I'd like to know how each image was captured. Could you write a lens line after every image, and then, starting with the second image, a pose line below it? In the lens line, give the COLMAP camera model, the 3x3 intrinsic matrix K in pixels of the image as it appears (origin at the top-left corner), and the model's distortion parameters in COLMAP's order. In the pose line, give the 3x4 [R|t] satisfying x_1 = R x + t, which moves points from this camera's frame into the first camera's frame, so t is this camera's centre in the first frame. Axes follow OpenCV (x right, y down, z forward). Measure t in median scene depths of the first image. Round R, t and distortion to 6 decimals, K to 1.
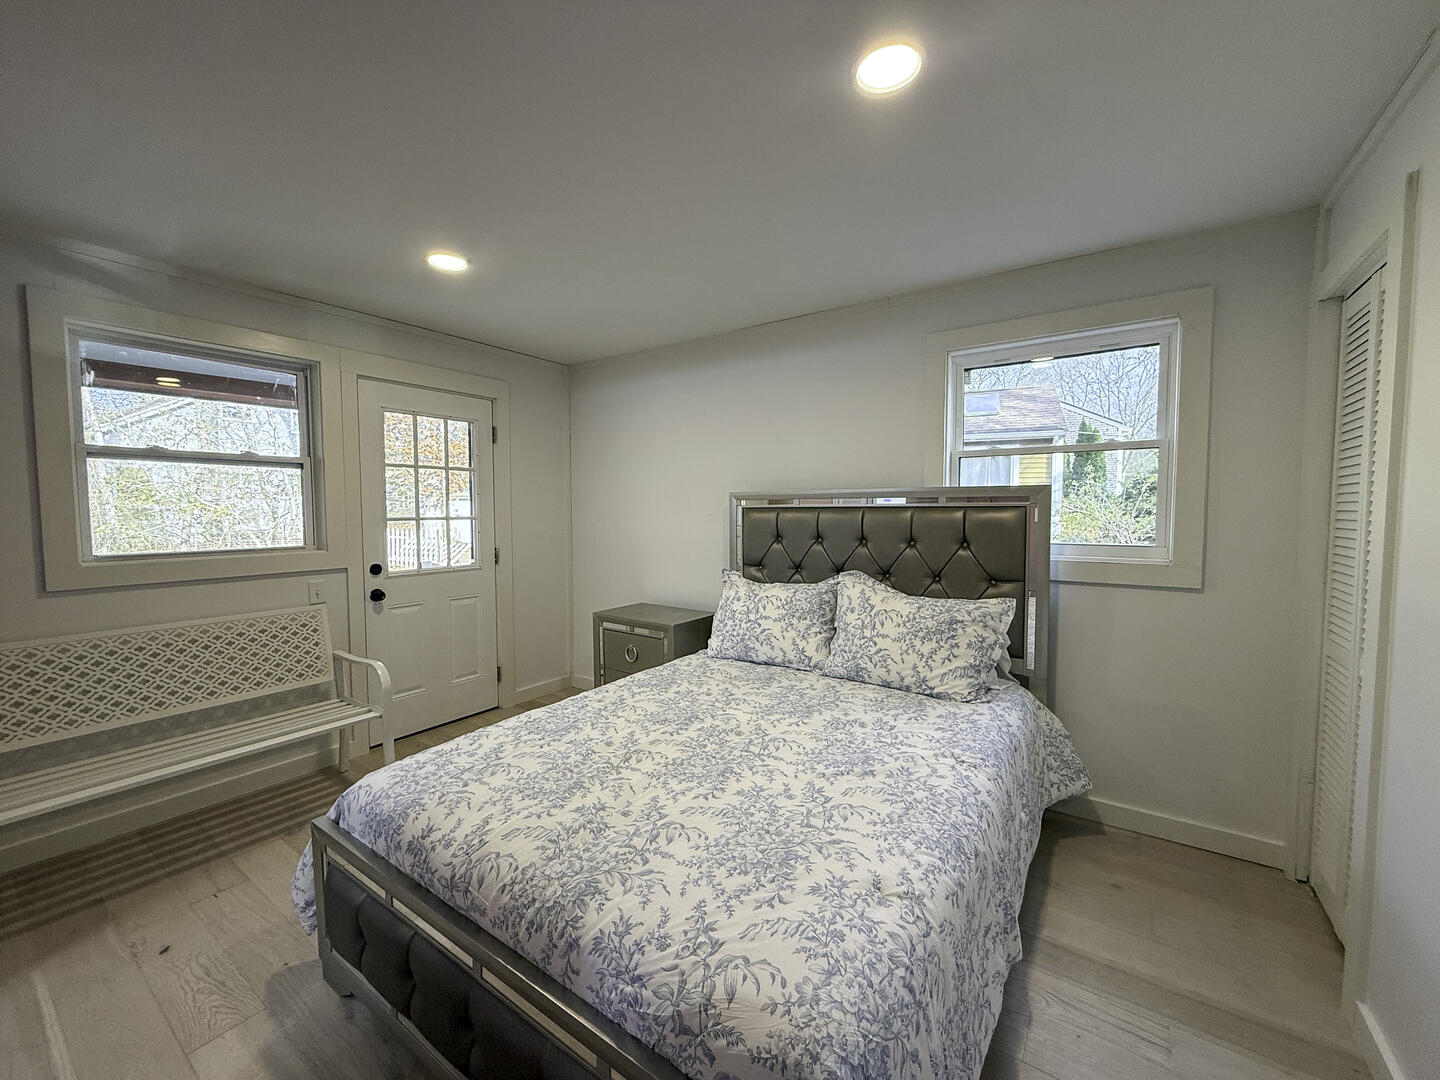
lens RADIAL K [[575.5, 0, 720.0], [0, 575.5, 540.0], [0, 0, 1]] dist [0.003097, -0.000213]
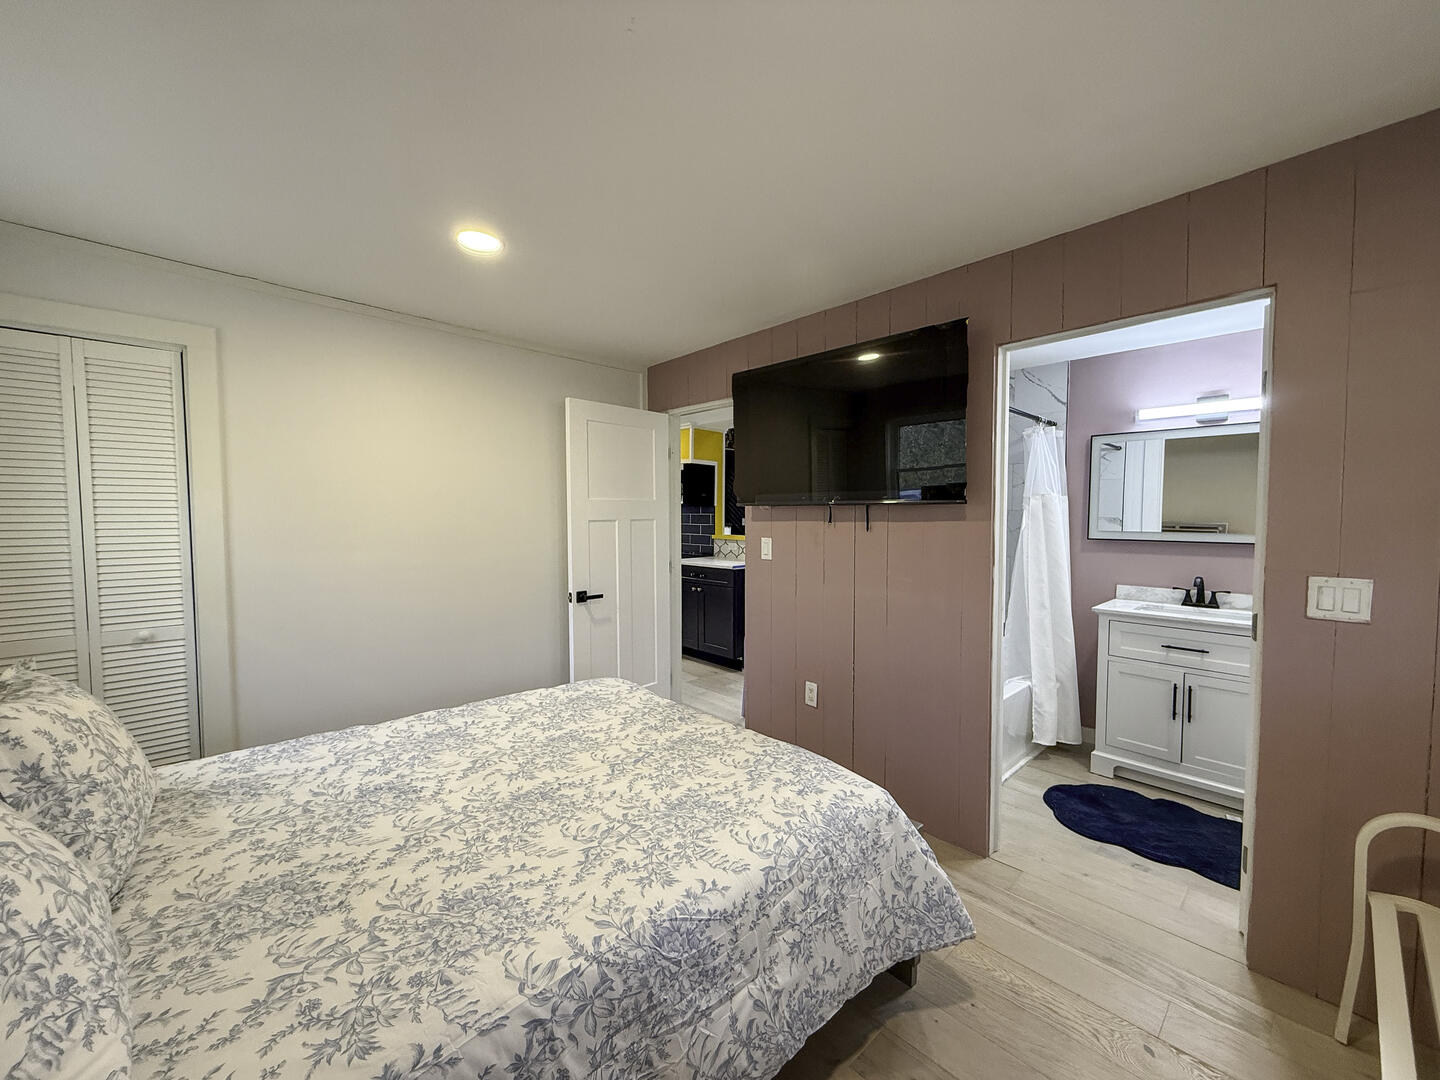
lens RADIAL K [[575.5, 0, 720.0], [0, 575.5, 540.0], [0, 0, 1]] dist [0.003097, -0.000213]
pose [[-0.970615, 0.033164, 0.238341, -0.568727], [0.048462, 0.997104, 0.058612, -0.071584], [-0.235707, 0.068440, -0.969411, 1.884448]]
